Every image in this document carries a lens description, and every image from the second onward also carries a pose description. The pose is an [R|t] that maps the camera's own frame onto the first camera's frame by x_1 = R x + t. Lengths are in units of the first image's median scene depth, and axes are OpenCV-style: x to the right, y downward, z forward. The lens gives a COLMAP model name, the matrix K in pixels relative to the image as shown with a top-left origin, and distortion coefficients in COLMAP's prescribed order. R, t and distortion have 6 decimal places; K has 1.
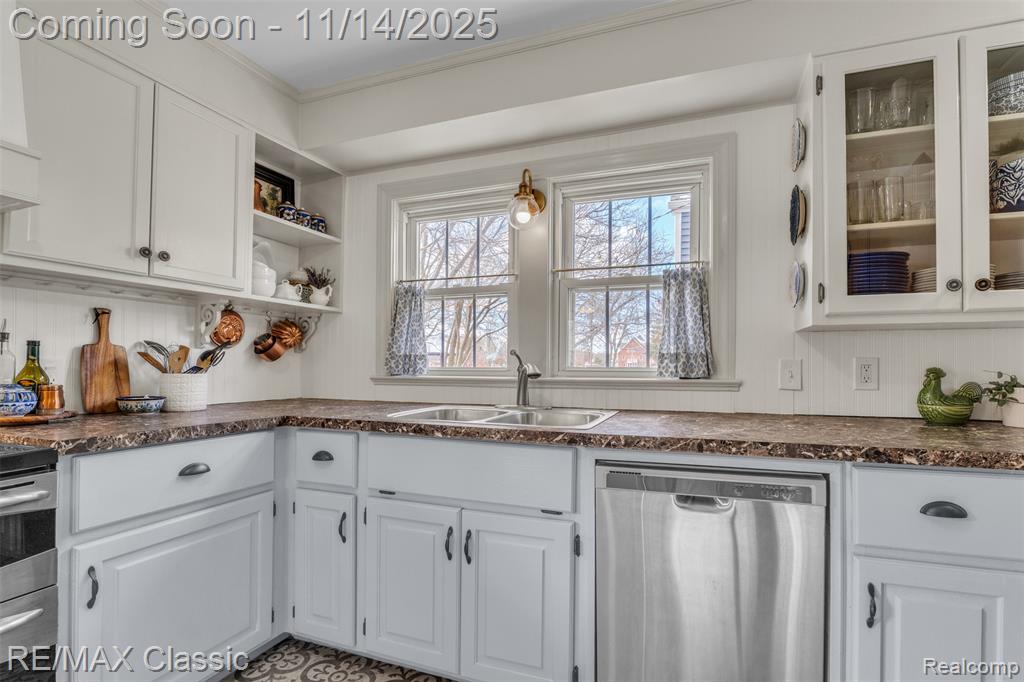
lens RADIAL K [[443.5, 0, 554.3], [0, 443.5, 358.5], [0, 0, 1]] dist [-0.012321, 0.001626]
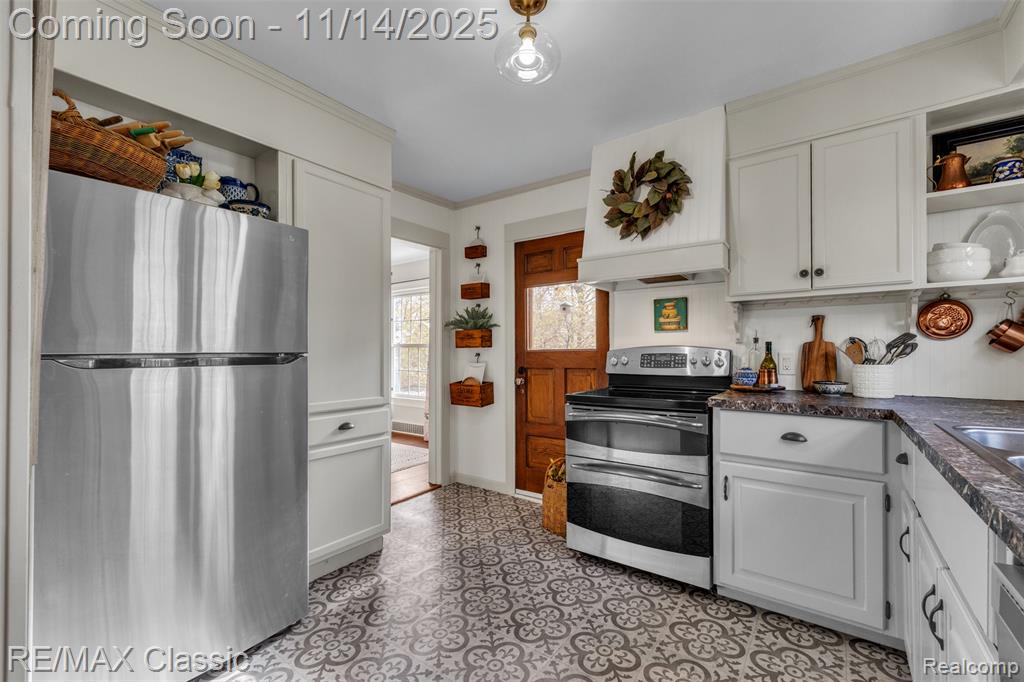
lens RADIAL K [[435.8, 0, 494.9], [0, 435.8, 343.1], [0, 0, 1]] dist [0.000480, 0.001142]
pose [[-0.313898, -0.024903, -0.949130, 0.590720], [0.015367, 0.999392, -0.031304, -0.001329], [0.949332, -0.024411, -0.313325, 0.476713]]
